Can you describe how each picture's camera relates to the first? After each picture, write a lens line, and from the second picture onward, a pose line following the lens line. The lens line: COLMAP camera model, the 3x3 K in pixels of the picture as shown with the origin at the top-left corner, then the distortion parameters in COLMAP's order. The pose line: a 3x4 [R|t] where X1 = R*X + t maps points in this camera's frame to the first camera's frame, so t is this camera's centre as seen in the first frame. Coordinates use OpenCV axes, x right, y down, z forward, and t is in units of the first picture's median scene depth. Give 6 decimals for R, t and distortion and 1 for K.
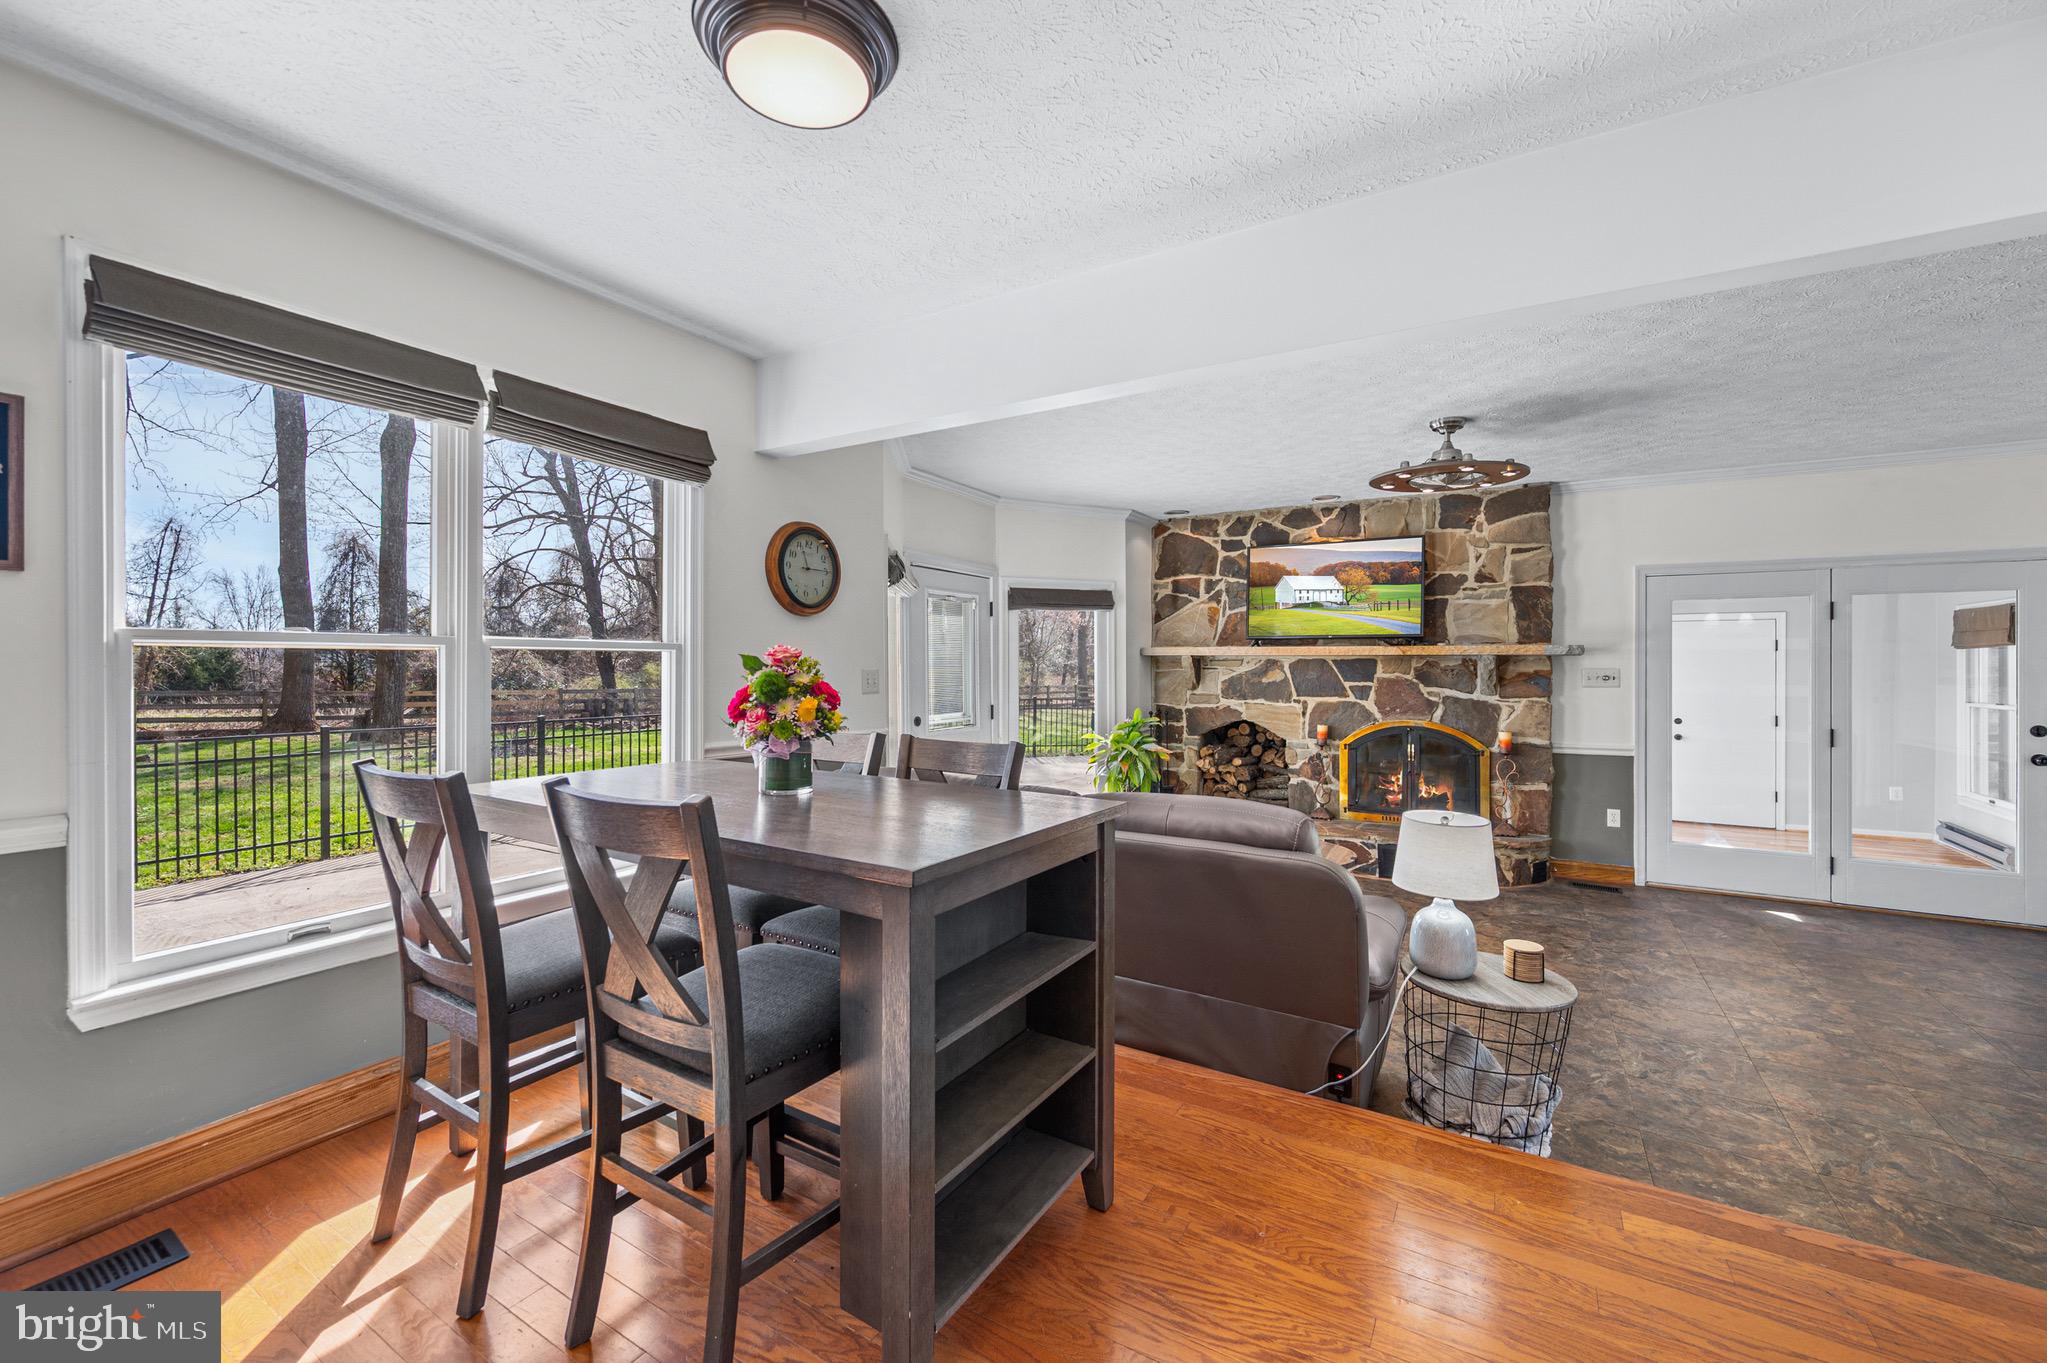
lens RADIAL K [[820.5, 0, 1021.0], [0, 820.5, 672.7], [0, 0, 1]] dist [-0.001481, -0.000151]
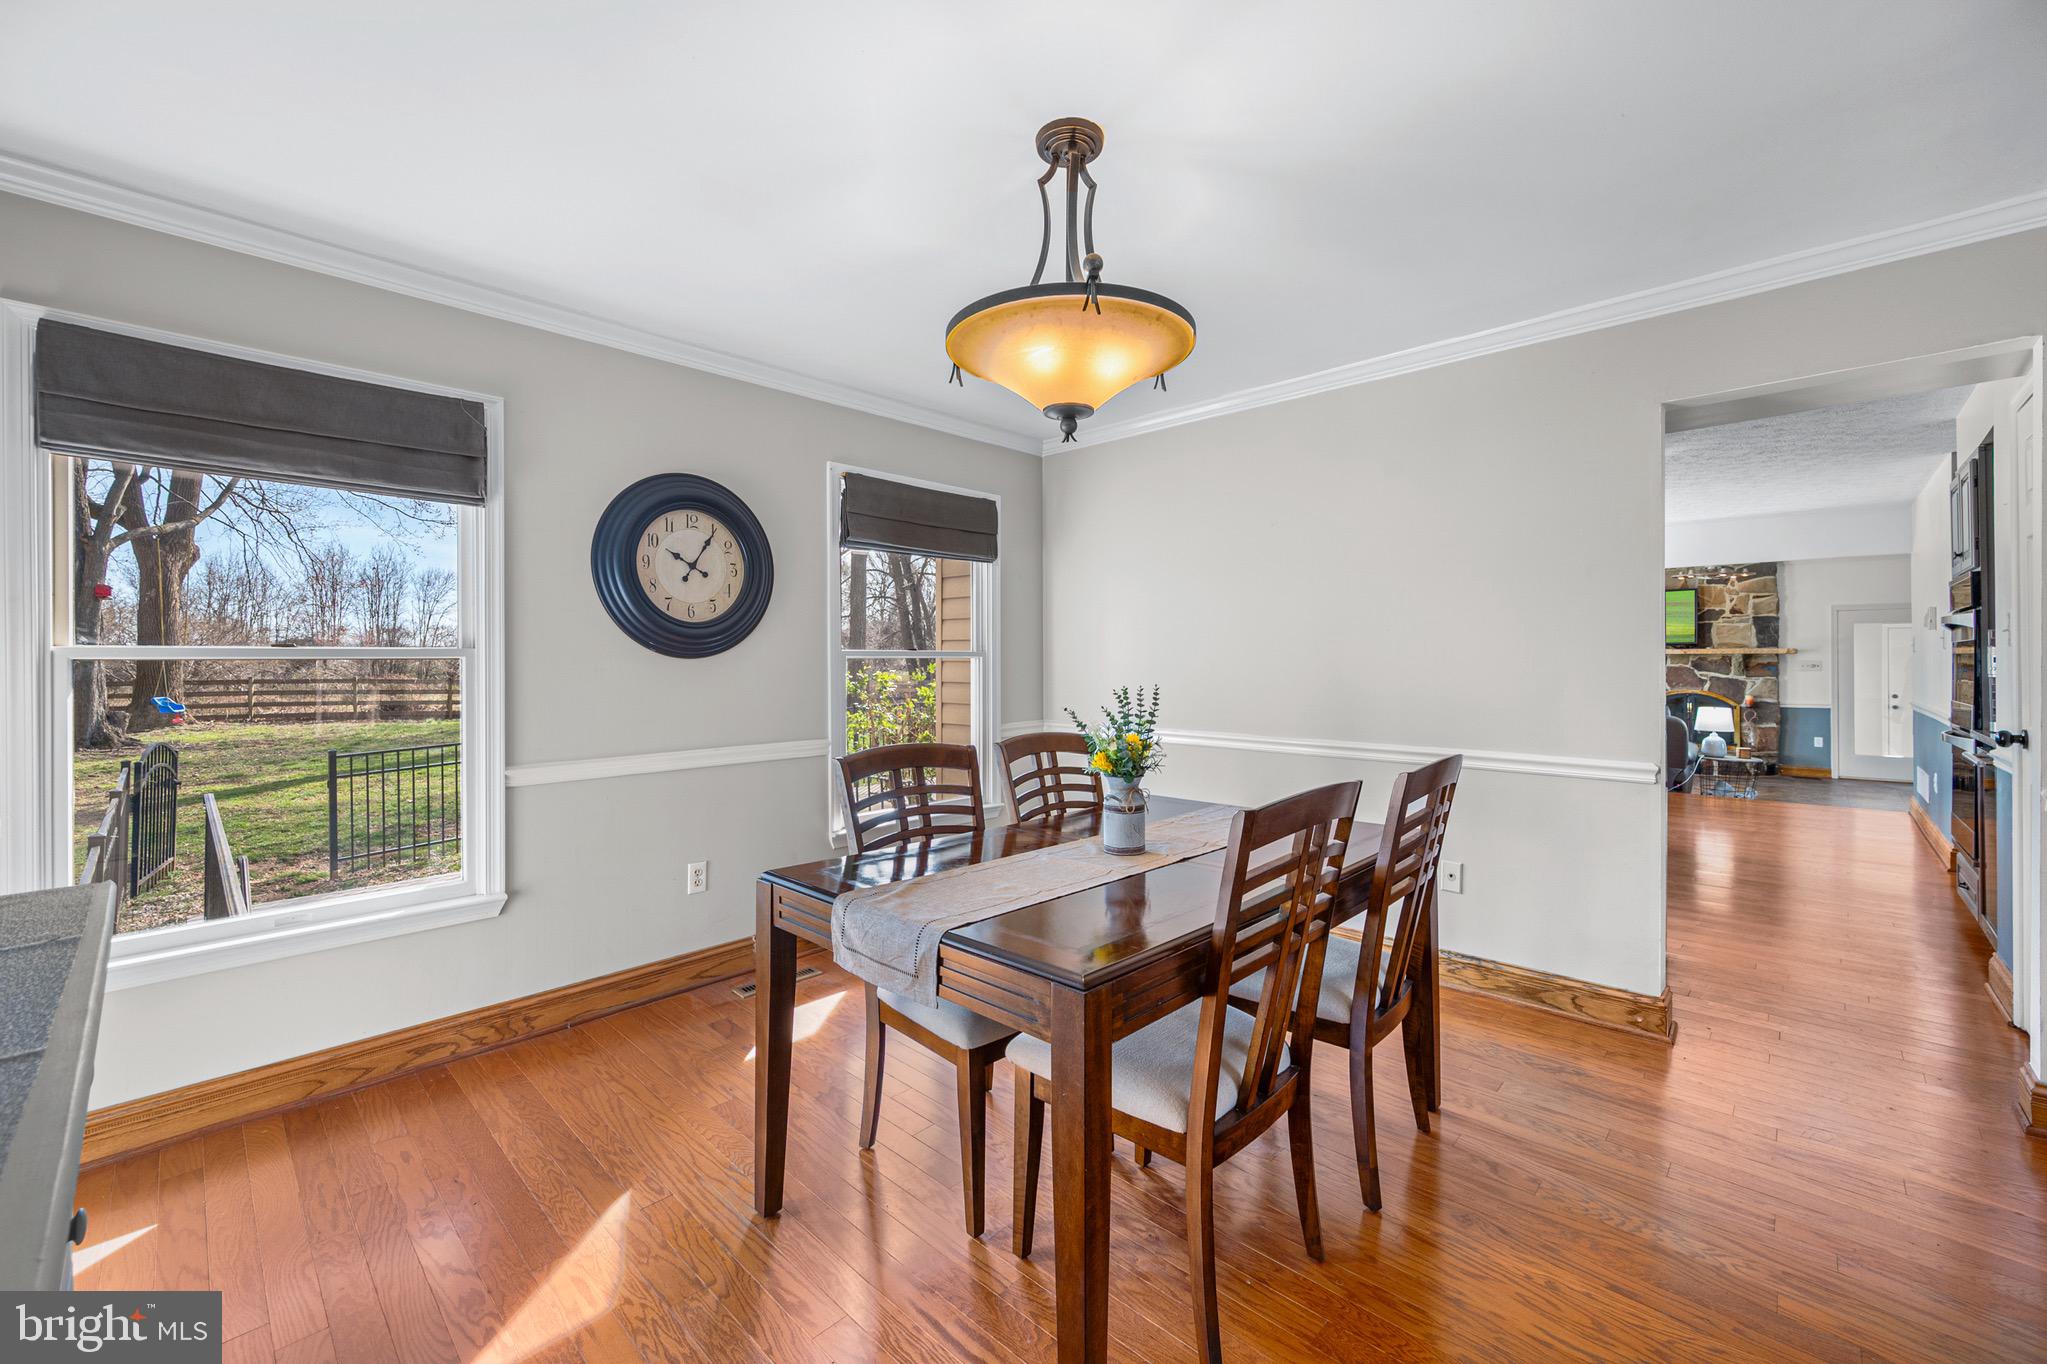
lens RADIAL K [[820.5, 0, 1015.0], [0, 820.5, 661.3], [0, 0, 1]] dist [-0.001481, -0.000151]
pose [[0.975529, -0.005217, -0.219808, -0.620589], [0.003725, 0.999967, -0.007200, 0.002434], [0.219838, 0.006205, 0.975517, -1.171617]]
